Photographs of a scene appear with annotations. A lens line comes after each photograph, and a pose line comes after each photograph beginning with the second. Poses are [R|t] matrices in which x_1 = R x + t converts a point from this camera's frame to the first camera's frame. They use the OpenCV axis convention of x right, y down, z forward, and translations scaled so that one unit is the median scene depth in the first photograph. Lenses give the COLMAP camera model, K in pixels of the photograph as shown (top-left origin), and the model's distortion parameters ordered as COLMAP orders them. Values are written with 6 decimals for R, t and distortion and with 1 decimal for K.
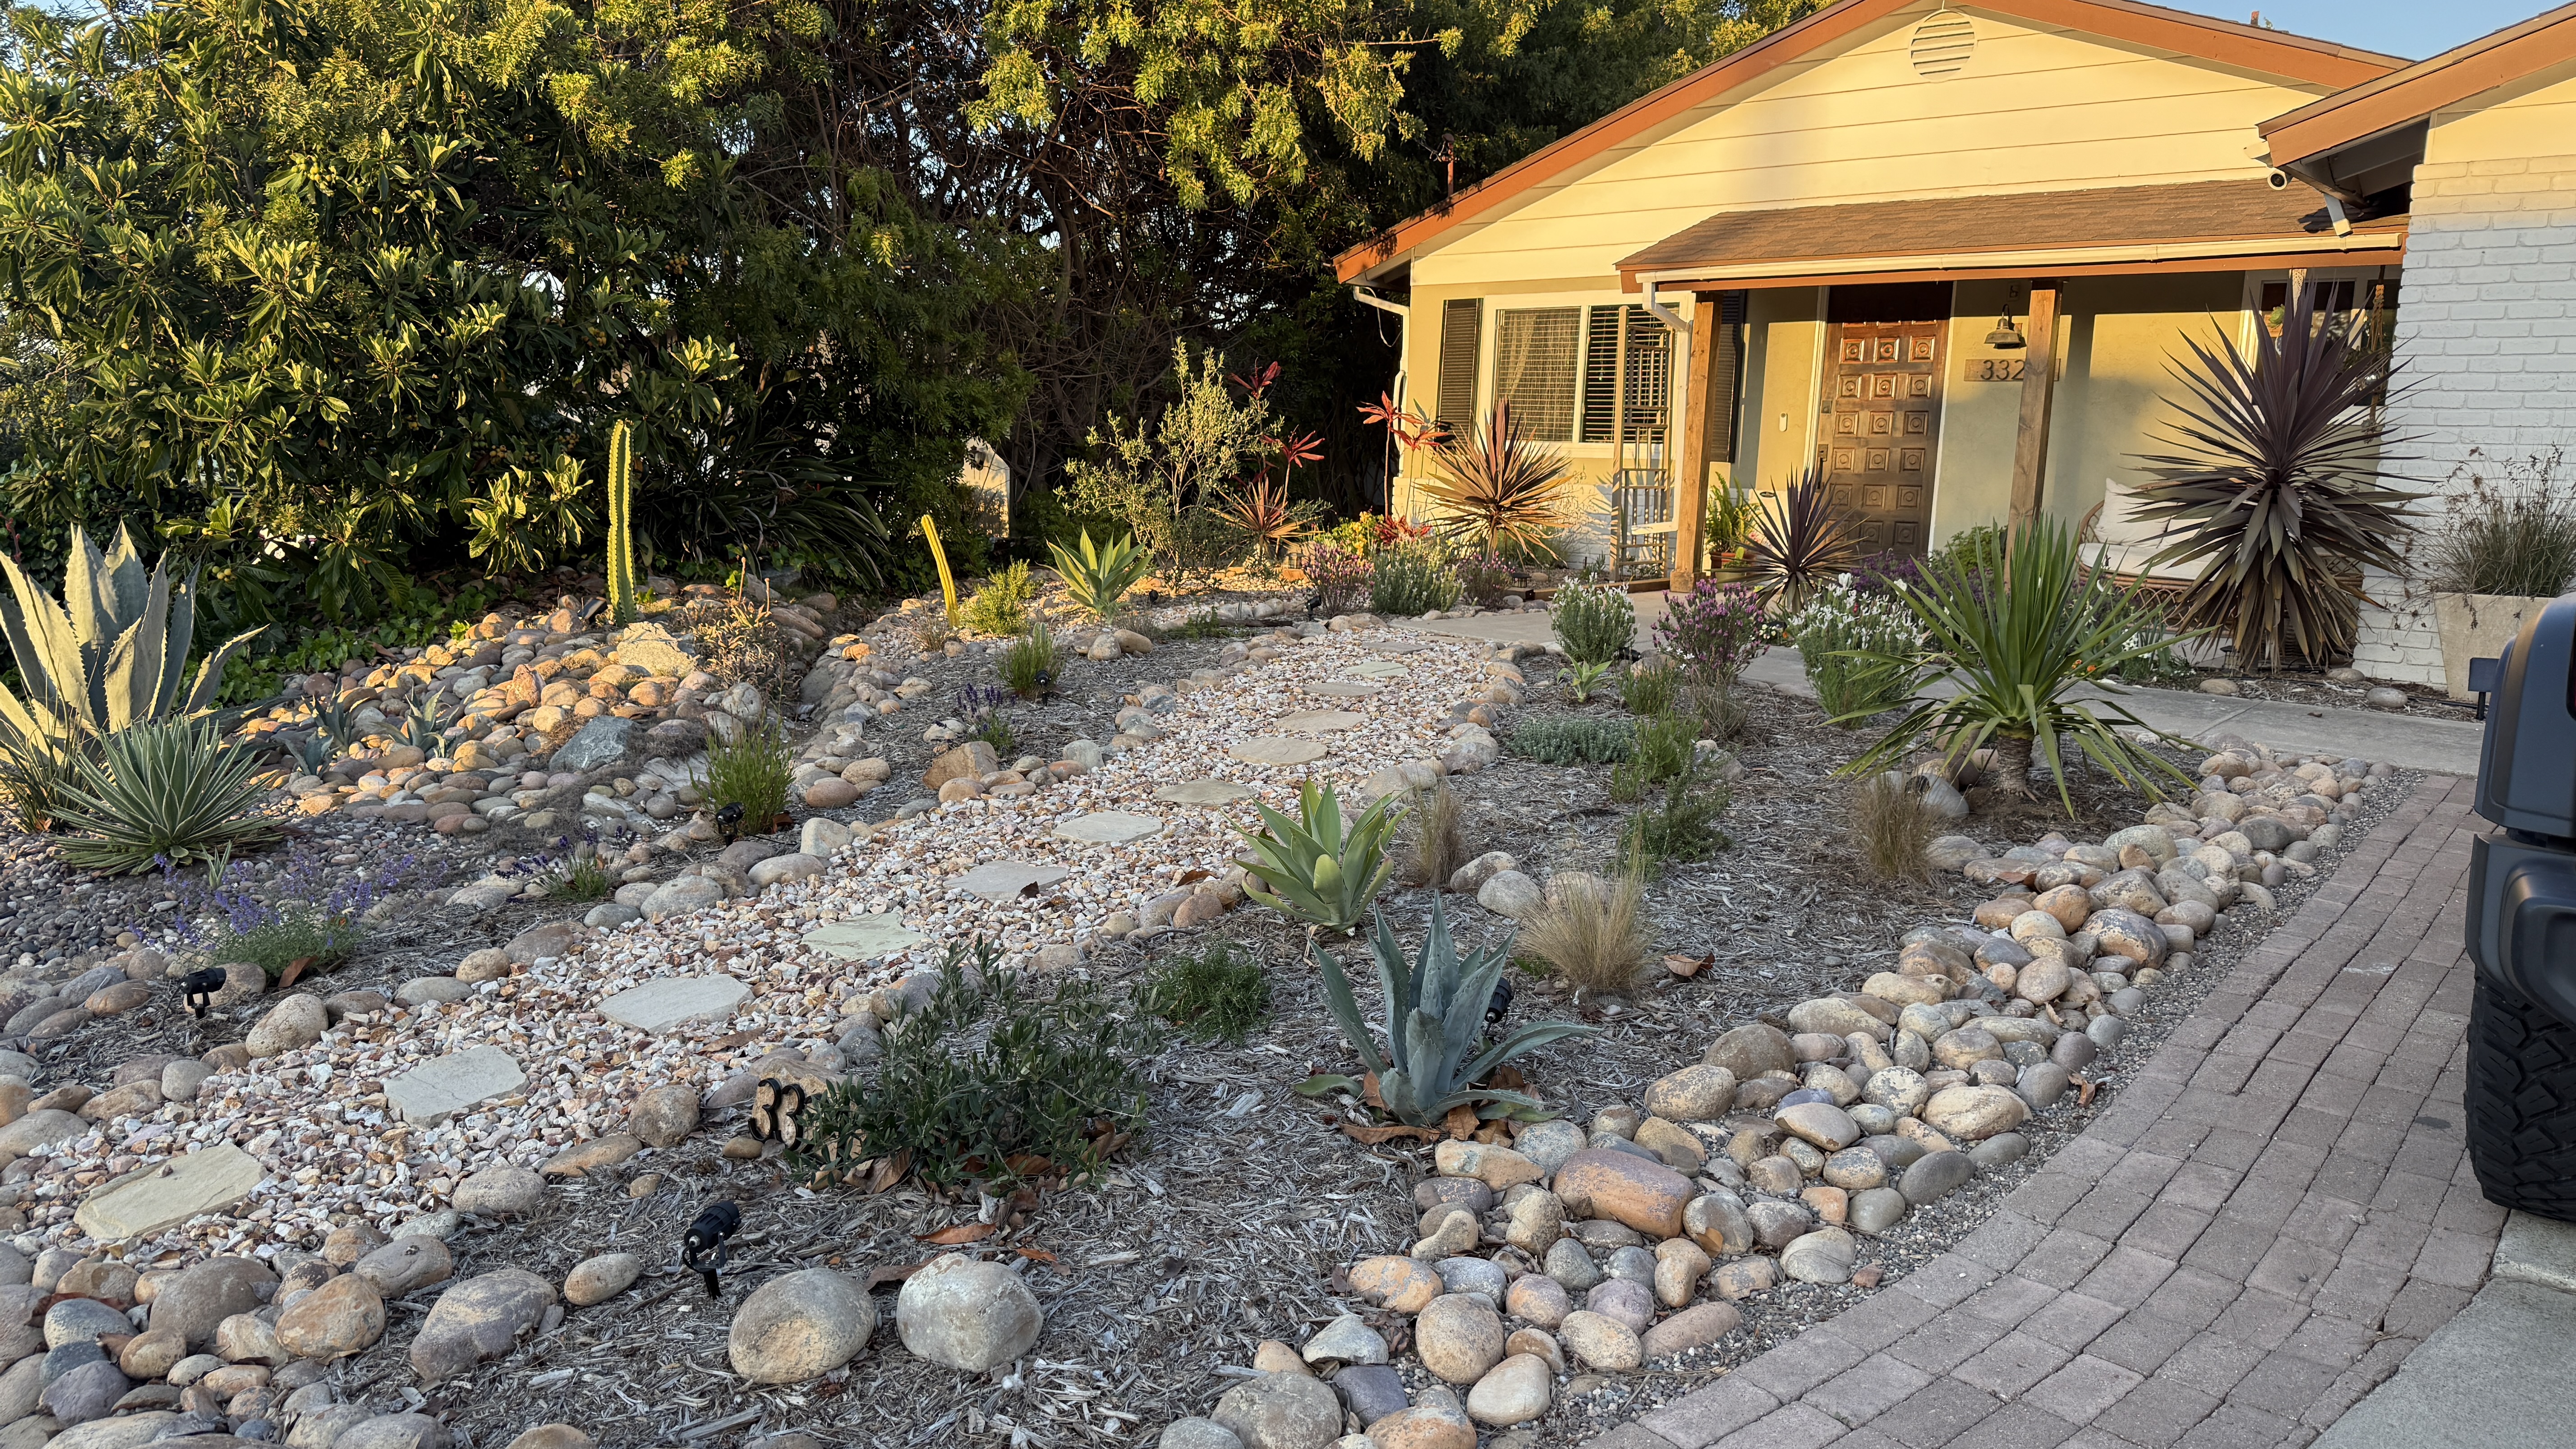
lens RADIAL K [[1774.5, 0, 1285.9], [0, 1774.5, 793.9], [0, 0, 1]] dist [0.090746, -0.136349]
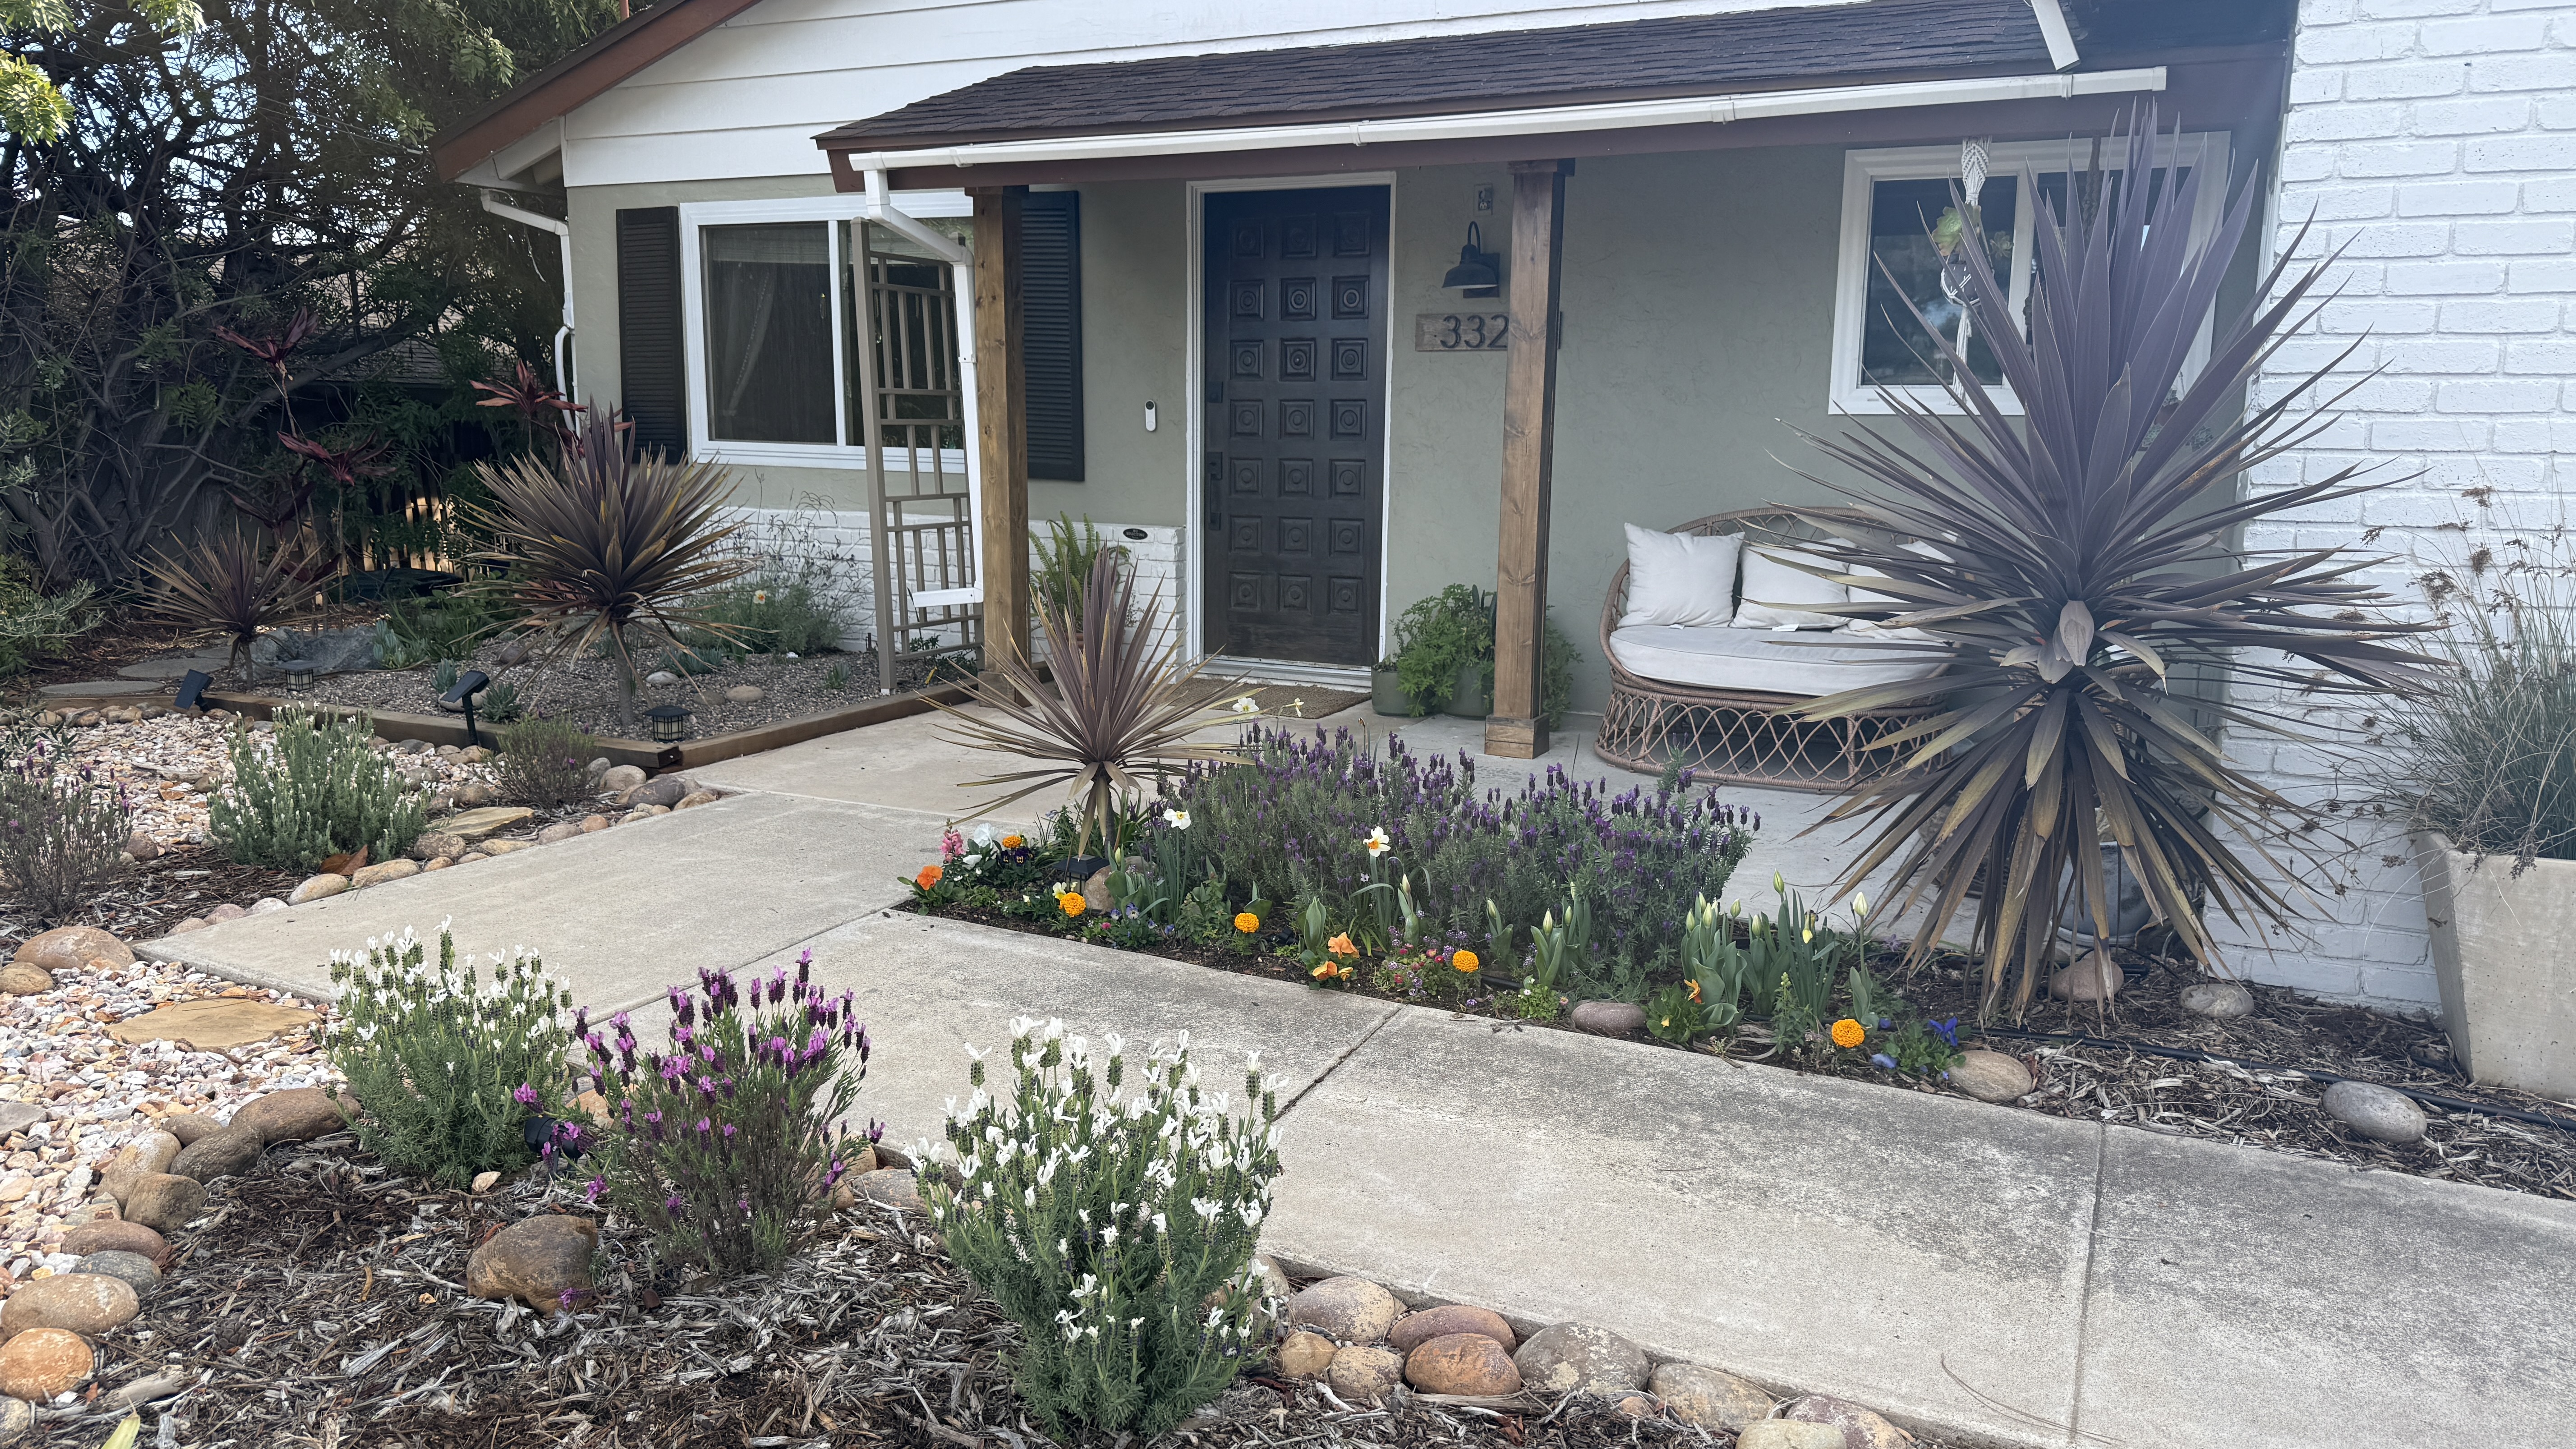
lens RADIAL K [[1774.5, 0, 1285.9], [0, 1774.5, 793.9], [0, 0, 1]] dist [0.090746, -0.136349]
pose [[0.962618, -0.075580, 0.260104, 0.155255], [0.068375, 0.996986, 0.036652, -0.098581], [-0.262091, -0.017498, 0.964885, 0.399353]]
